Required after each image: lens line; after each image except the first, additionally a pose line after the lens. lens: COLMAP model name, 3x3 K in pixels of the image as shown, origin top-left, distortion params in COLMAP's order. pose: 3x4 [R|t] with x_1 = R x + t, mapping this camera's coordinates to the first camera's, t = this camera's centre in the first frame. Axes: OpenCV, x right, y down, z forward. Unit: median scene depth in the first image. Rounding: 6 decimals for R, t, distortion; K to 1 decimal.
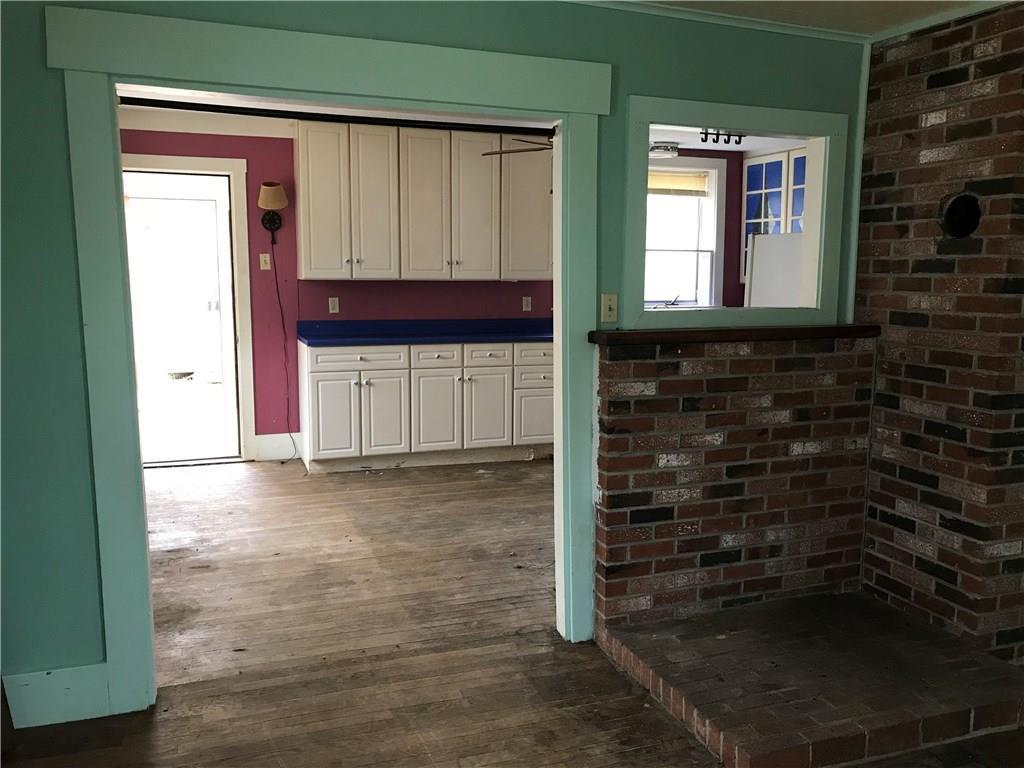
lens RADIAL K [[835.3, 0, 511.7], [0, 835.3, 383.3], [0, 0, 1]] dist [0.000145, -0.005840]
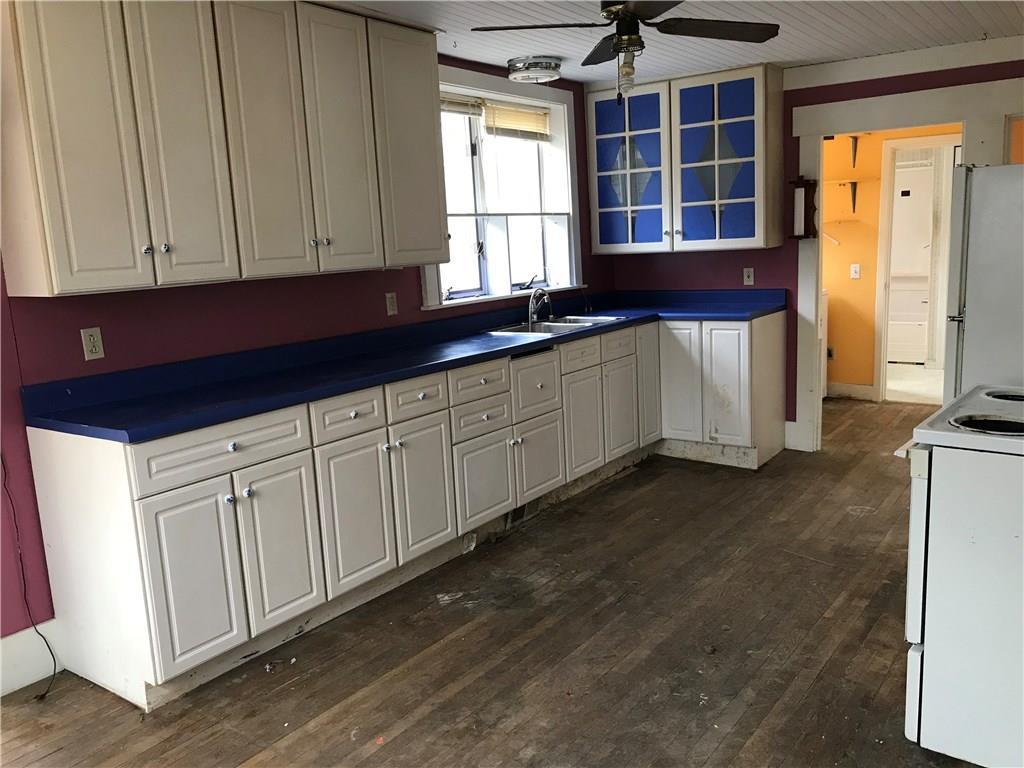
lens RADIAL K [[835.3, 0, 513.4], [0, 835.3, 383.9], [0, 0, 1]] dist [0.000145, -0.005840]
pose [[0.825994, -0.142520, 0.545364, -0.291092], [0.128773, 0.989634, 0.063584, -0.072454], [-0.548773, 0.017708, 0.835784, 0.479734]]
